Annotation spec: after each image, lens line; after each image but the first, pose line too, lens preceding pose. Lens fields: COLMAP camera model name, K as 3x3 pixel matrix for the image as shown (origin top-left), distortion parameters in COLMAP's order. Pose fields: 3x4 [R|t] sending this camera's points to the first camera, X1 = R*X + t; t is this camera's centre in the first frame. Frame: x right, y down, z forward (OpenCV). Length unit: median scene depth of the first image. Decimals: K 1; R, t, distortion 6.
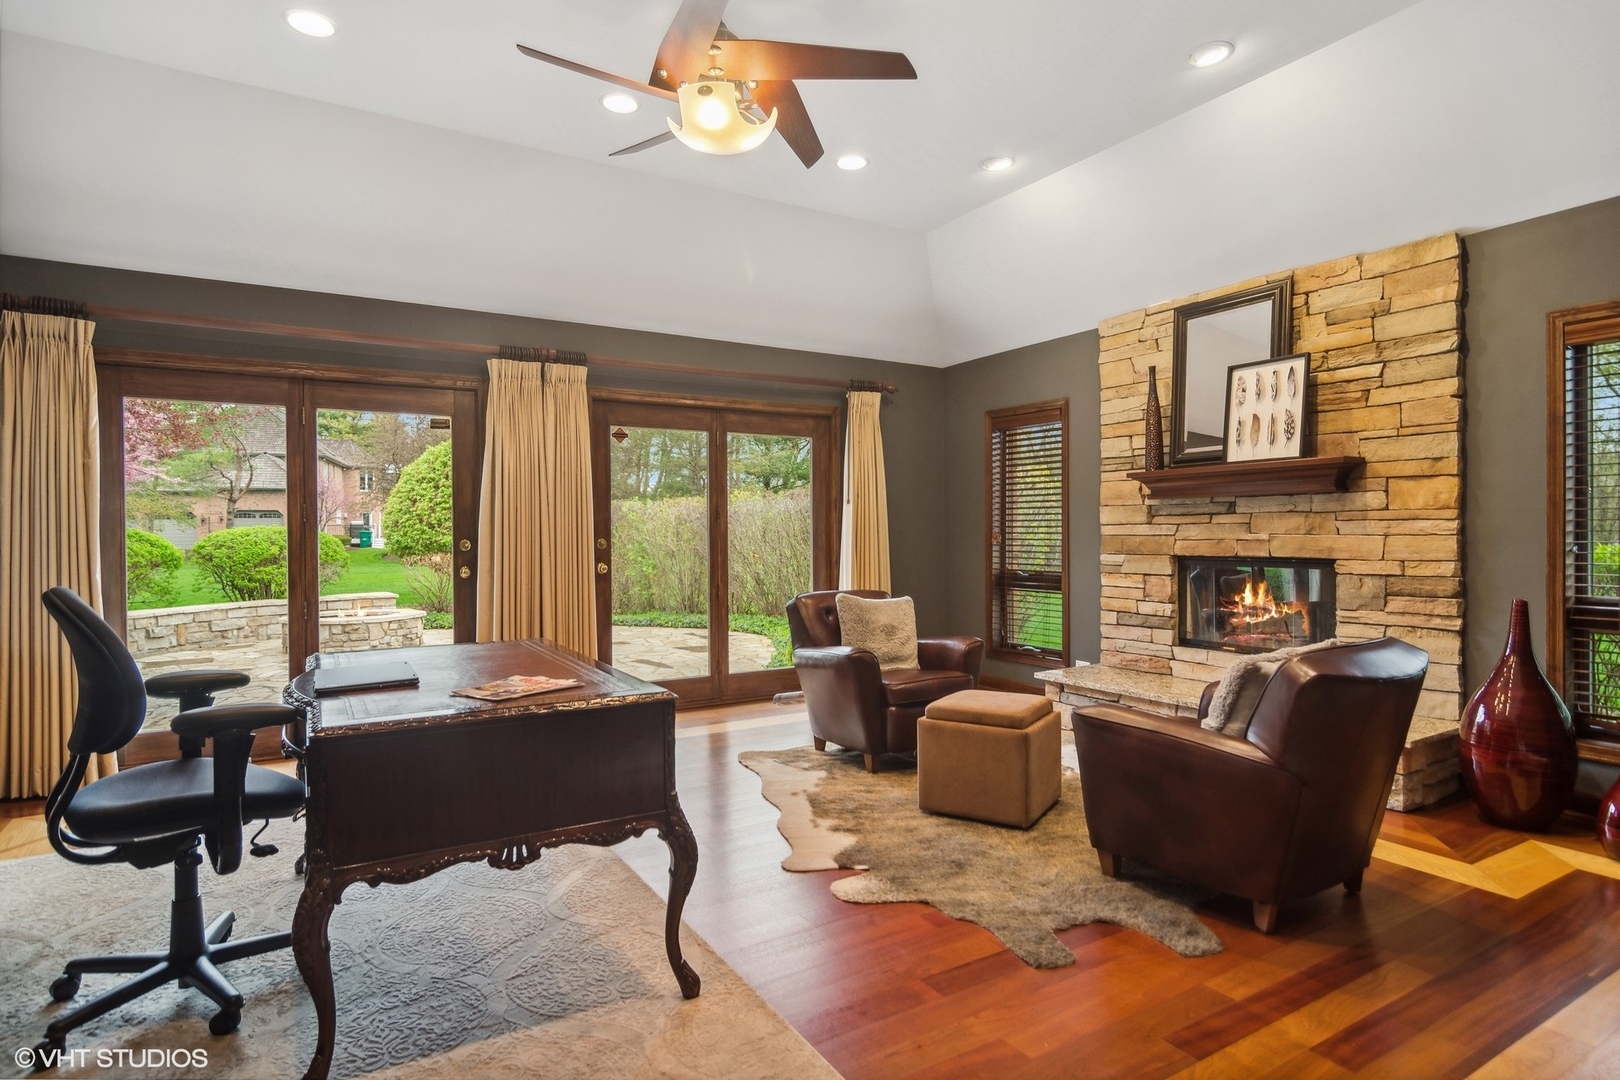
lens RADIAL K [[870.6, 0, 810.0], [0, 870.6, 540.0], [0, 0, 1]] dist [-0.000577, 0.000637]
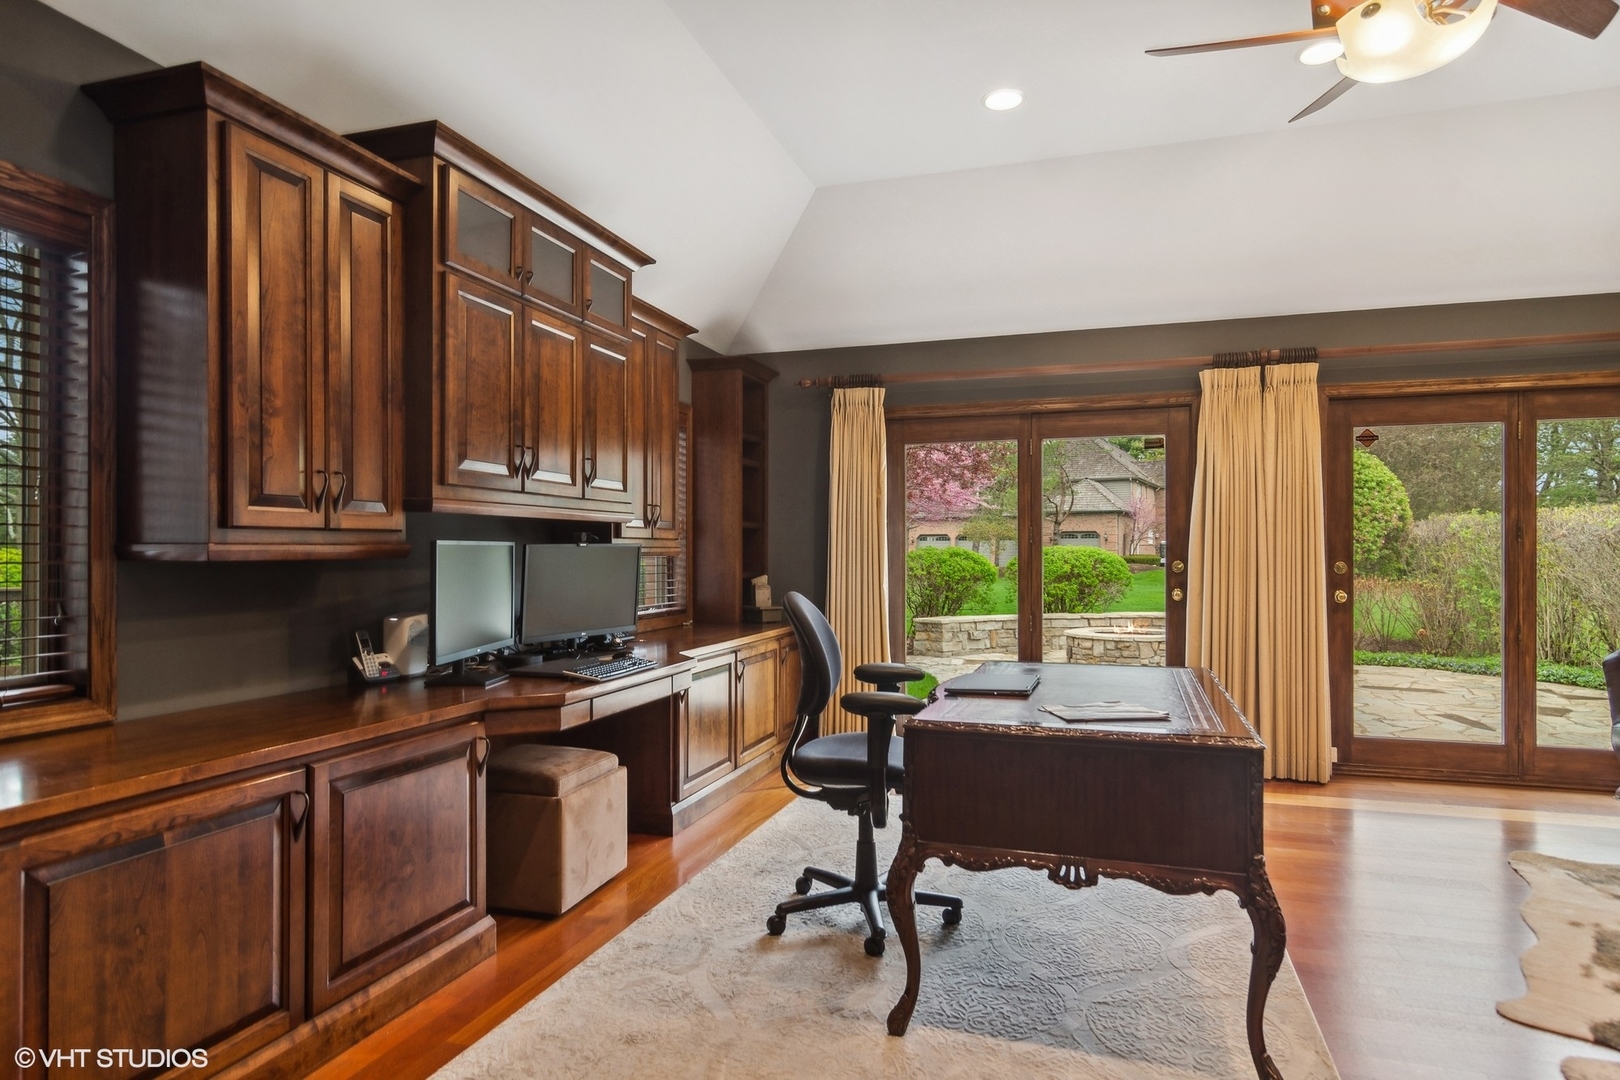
lens RADIAL K [[910.3, 0, 816.1], [0, 910.3, 559.9], [0, 0, 1]] dist [-0.000508, 0.000973]
pose [[0.657728, 0.011676, -0.753165, 0.124011], [-0.012055, 0.999915, 0.004973, -0.002062], [0.753159, 0.005809, 0.657813, 0.039365]]
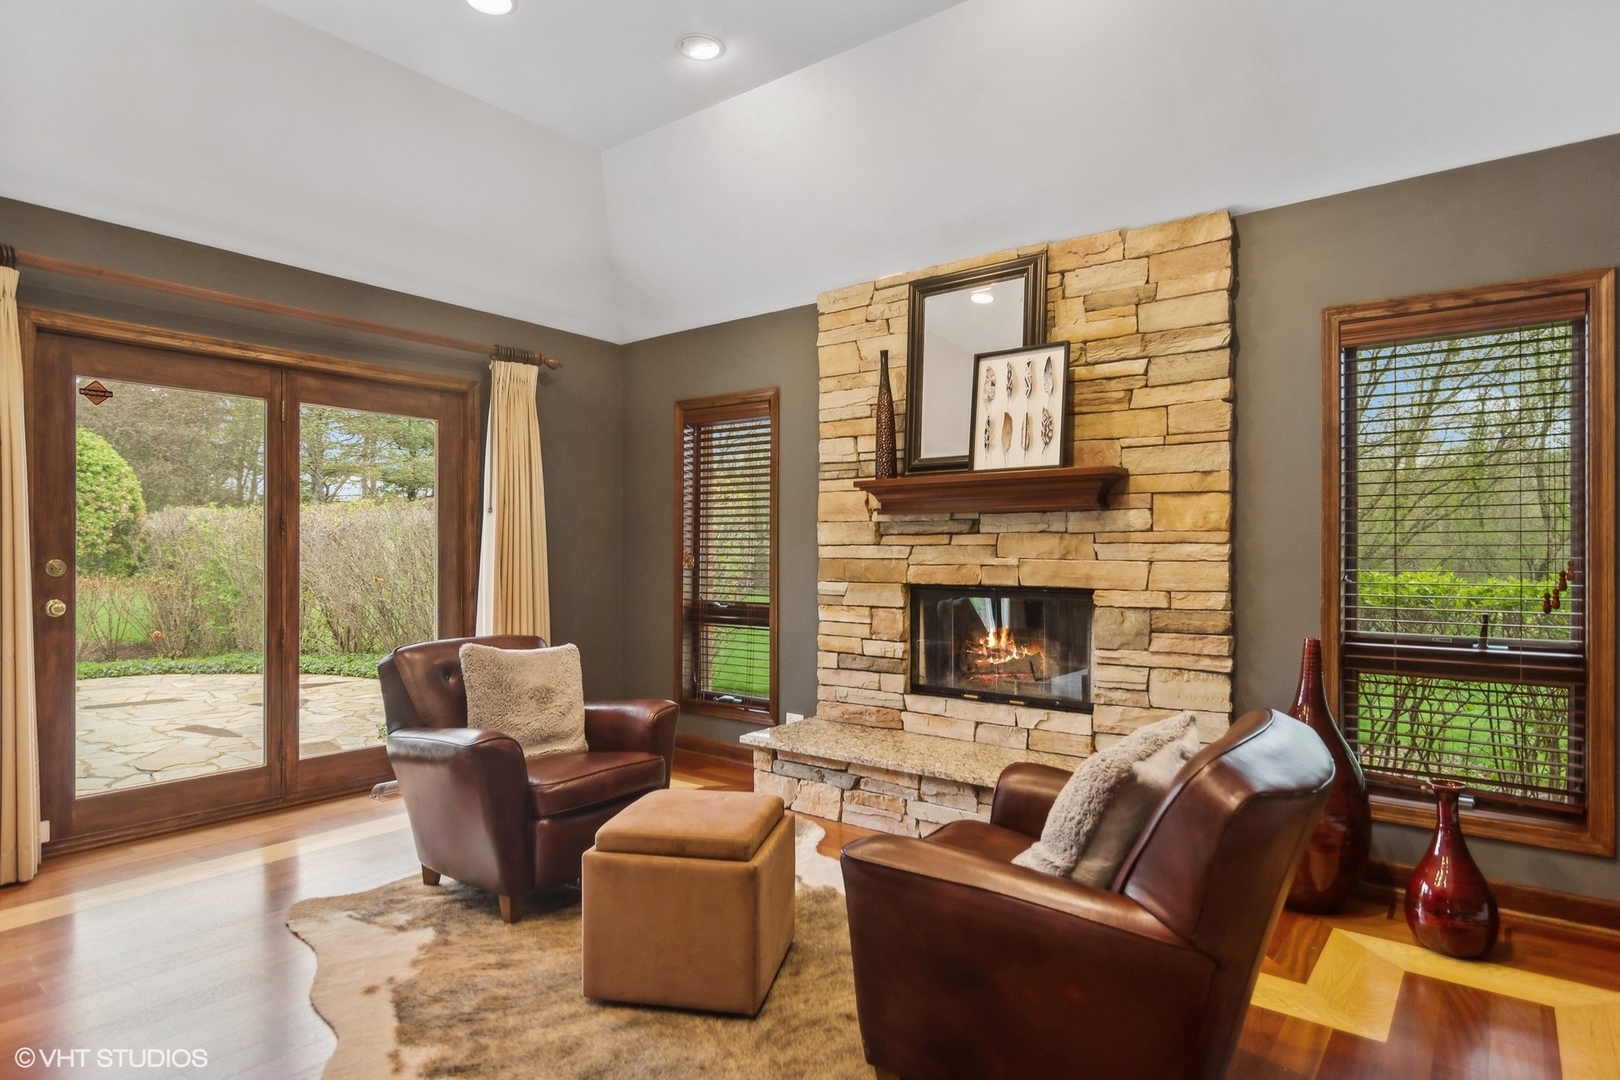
lens RADIAL K [[900.6, 0, 813.0], [0, 900.6, 545.6], [0, 0, 1]] dist [0.002079, 0.000771]
pose [[0.933137, 0.010245, 0.359376, 0.037952], [-0.004648, 0.999854, -0.016432, -0.004550], [-0.359492, 0.013663, 0.933048, 0.292659]]
